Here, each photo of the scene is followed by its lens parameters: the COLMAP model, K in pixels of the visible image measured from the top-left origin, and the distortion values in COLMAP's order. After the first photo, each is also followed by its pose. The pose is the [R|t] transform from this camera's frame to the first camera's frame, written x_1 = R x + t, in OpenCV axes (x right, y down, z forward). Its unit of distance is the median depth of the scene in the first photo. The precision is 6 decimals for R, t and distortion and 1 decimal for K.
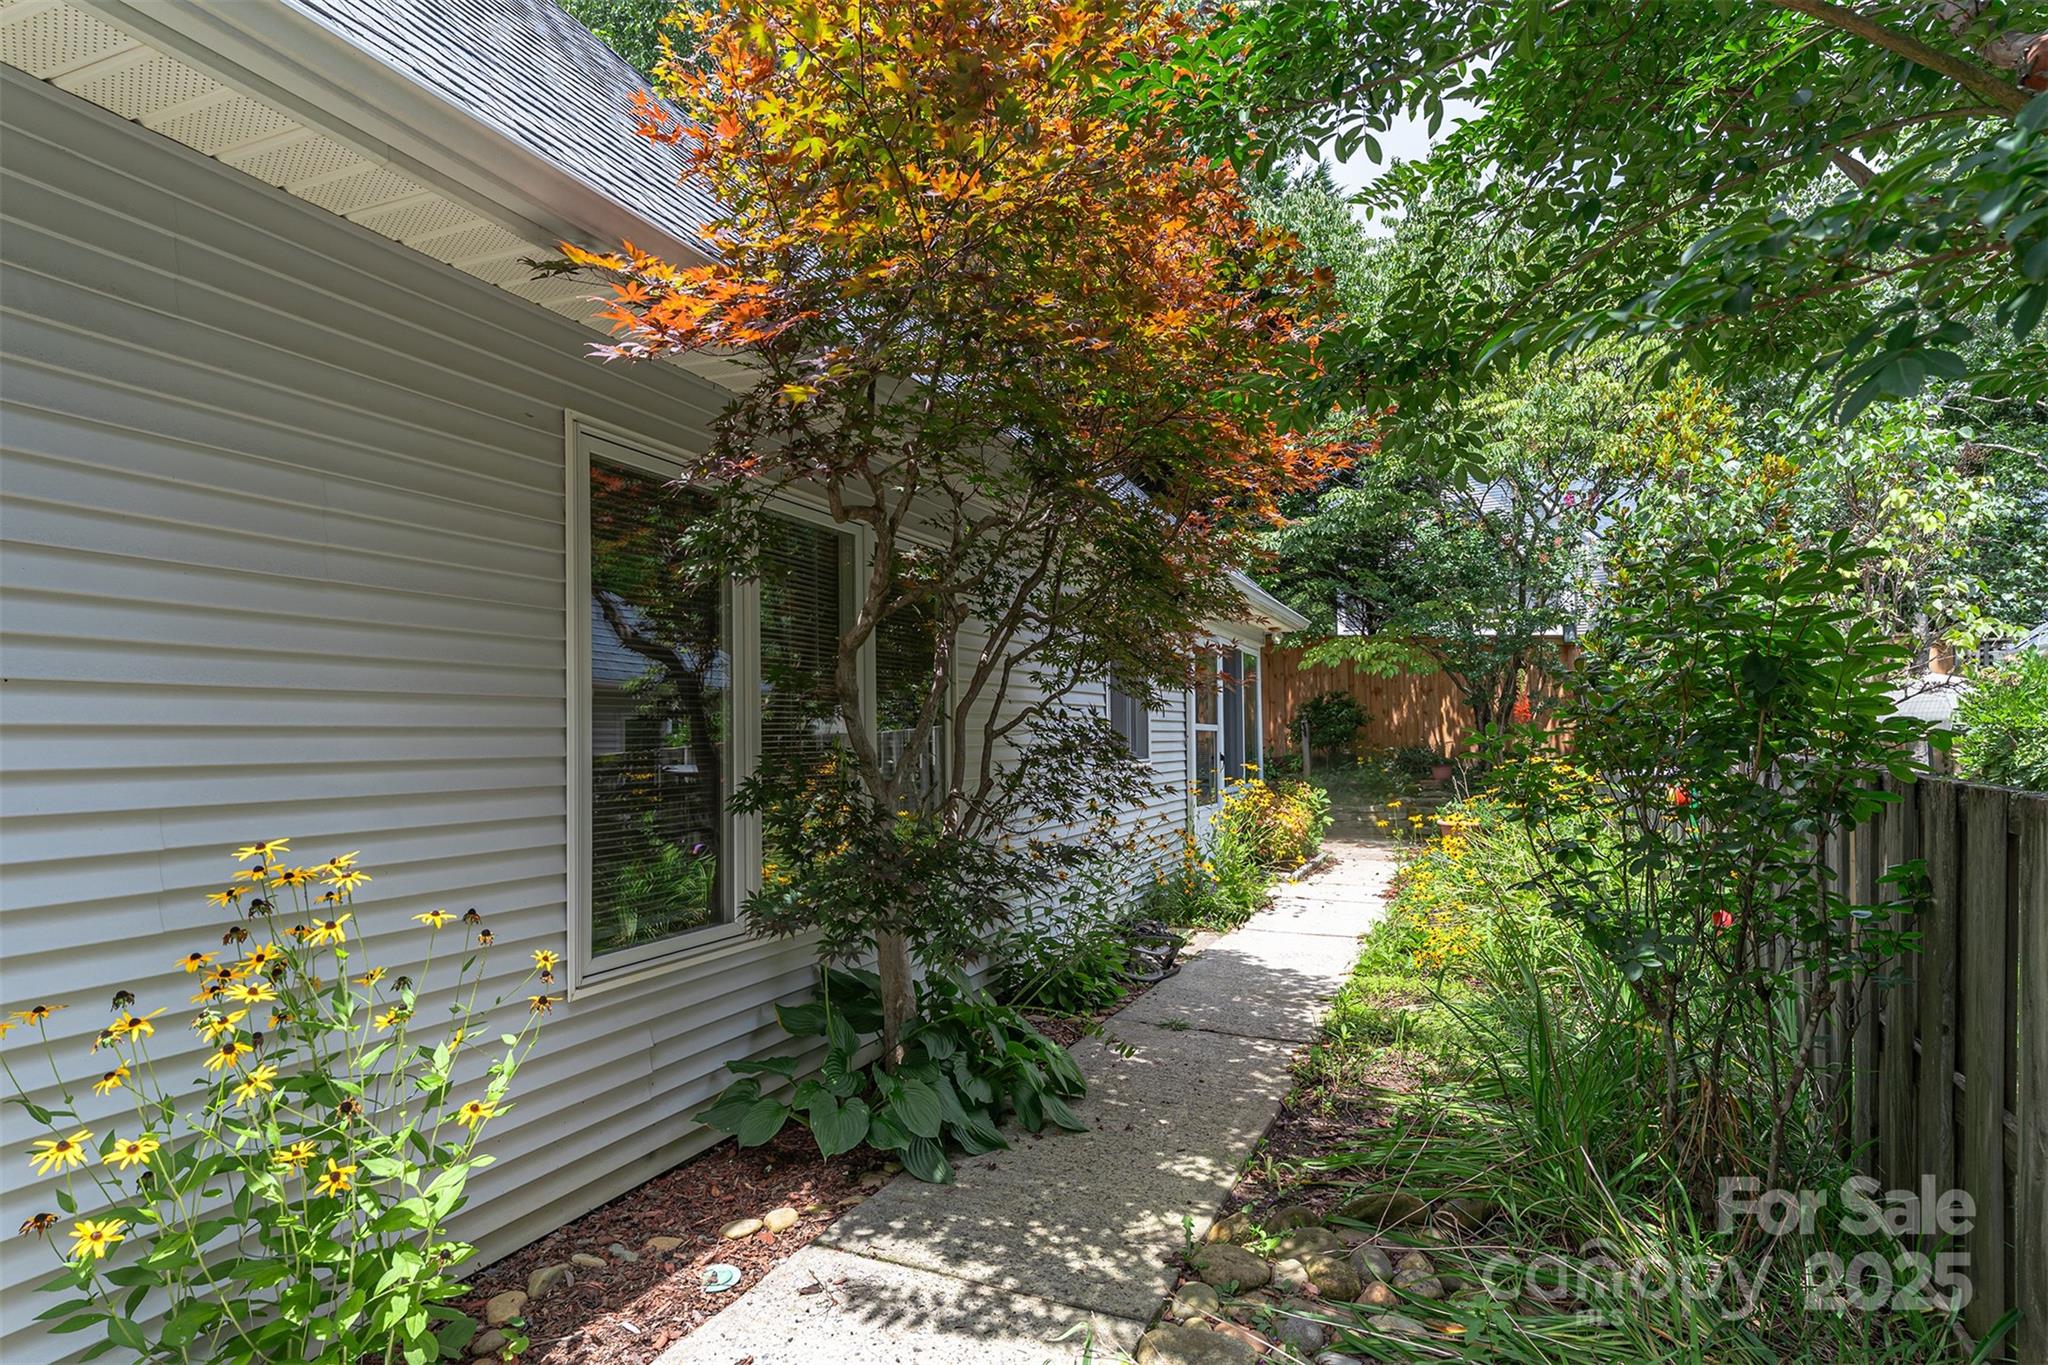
lens RADIAL K [[1054.8, 0, 1014.7], [0, 1054.8, 732.6], [0, 0, 1]] dist [0.003643, 0.000264]
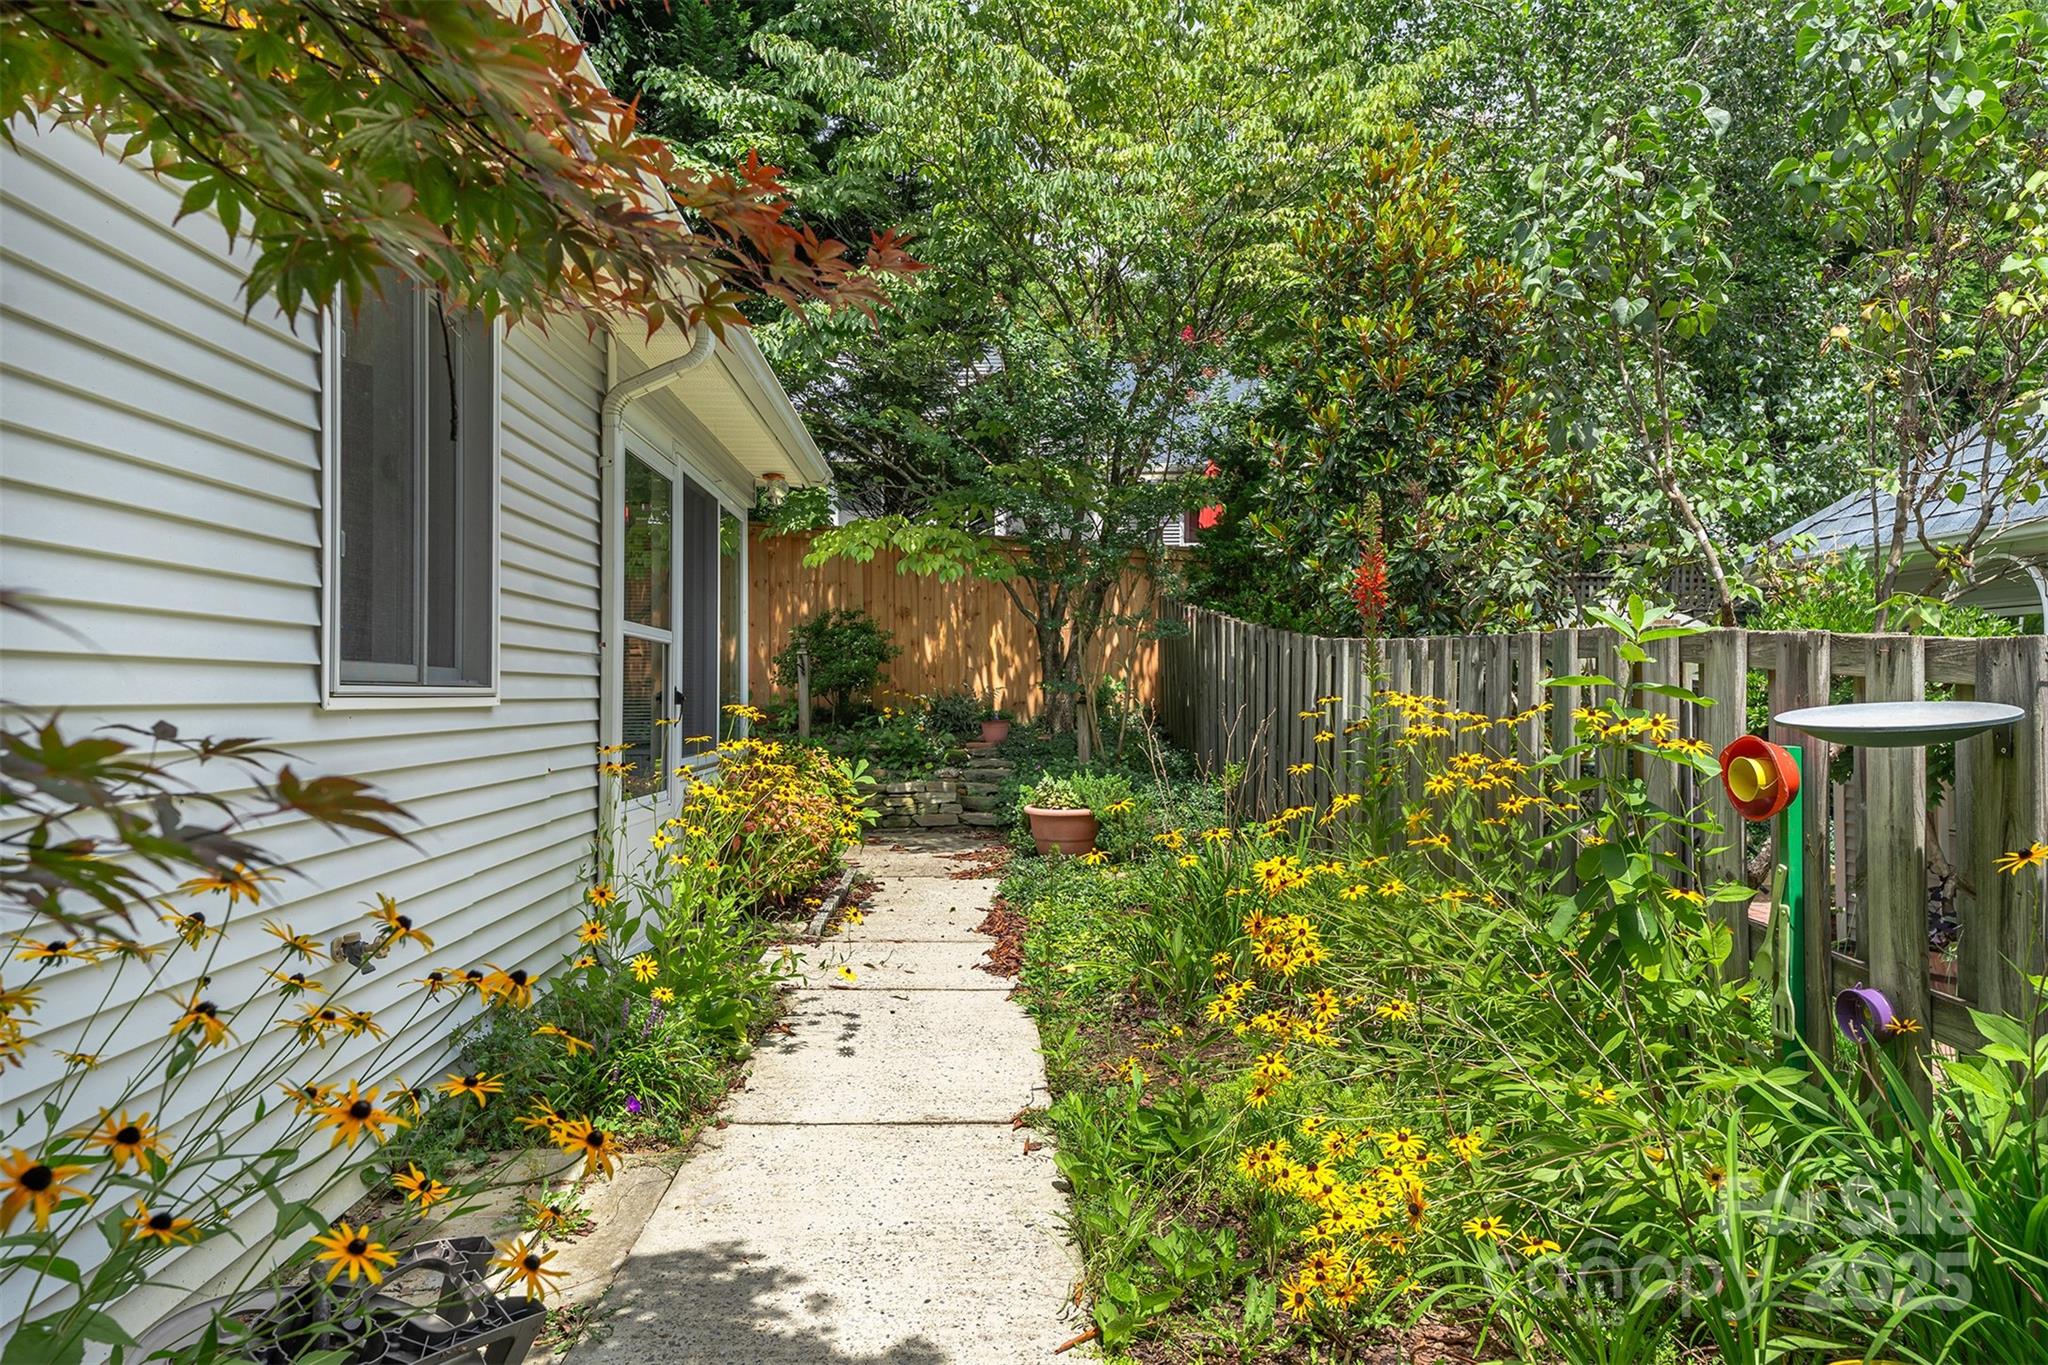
lens RADIAL K [[1277.5, 0, 1024.0], [0, 1277.5, 682.5], [0, 0, 1]] dist [0.047830, 0.000182]
pose [[0.892841, 0.017980, 0.450014, 0.070054], [-0.016681, 0.999837, -0.006852, 0.017688], [-0.450064, -0.001389, 0.892995, 0.384396]]
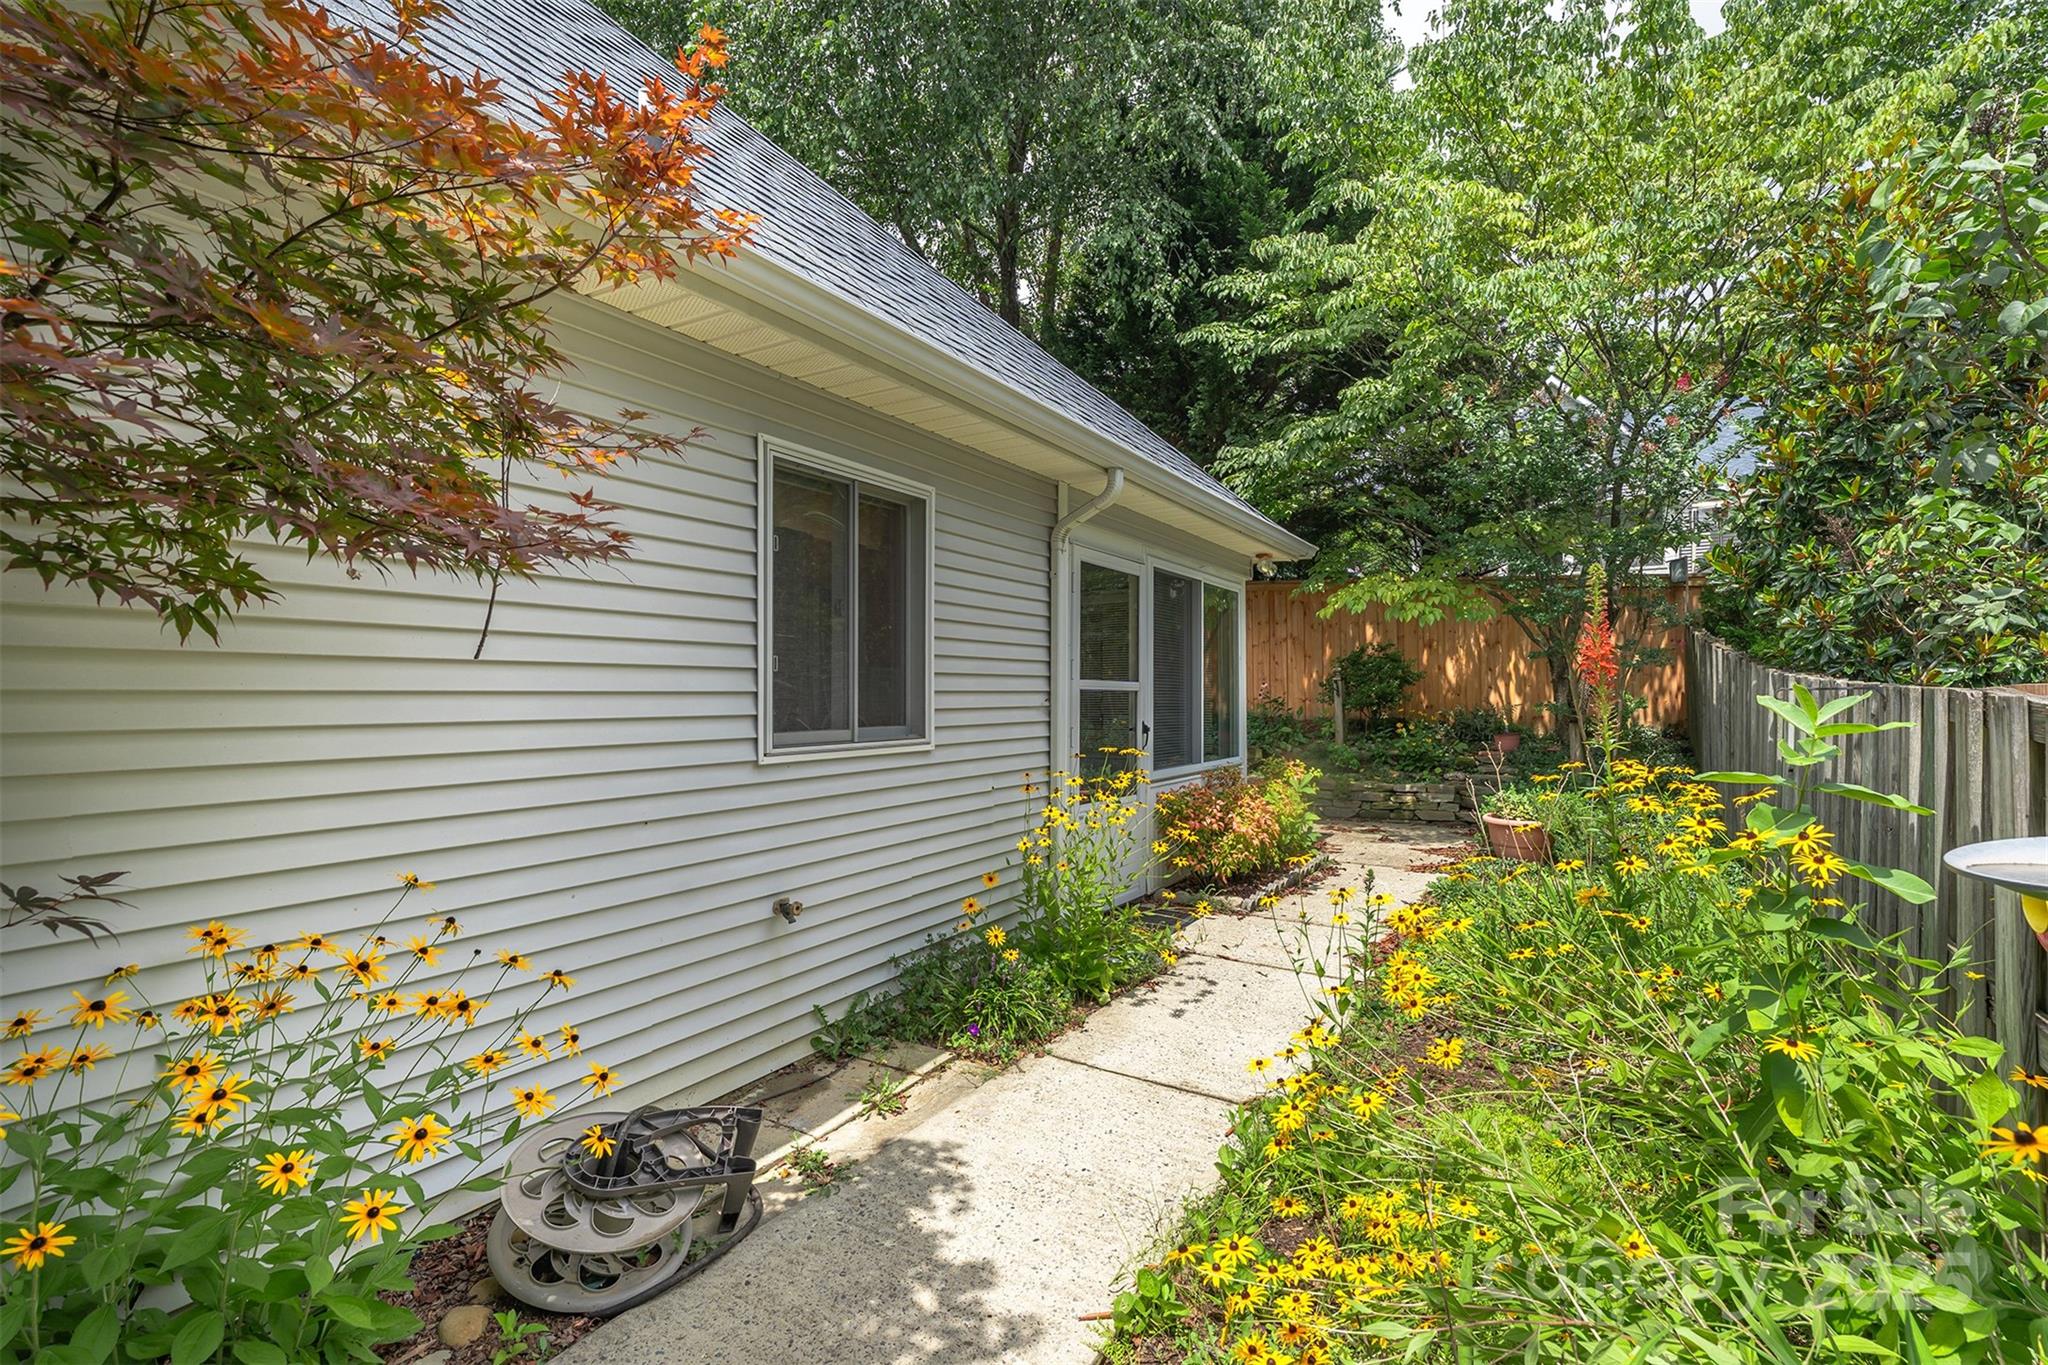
lens RADIAL K [[902.7, 0, 1031.3], [0, 902.7, 690.3], [0, 0, 1]] dist [-0.000110, 0.000376]
pose [[0.991308, 0.008845, -0.131267, 0.195652], [-0.008330, 0.999955, 0.004474, -0.003969], [0.131301, -0.003342, 0.991337, 0.390952]]
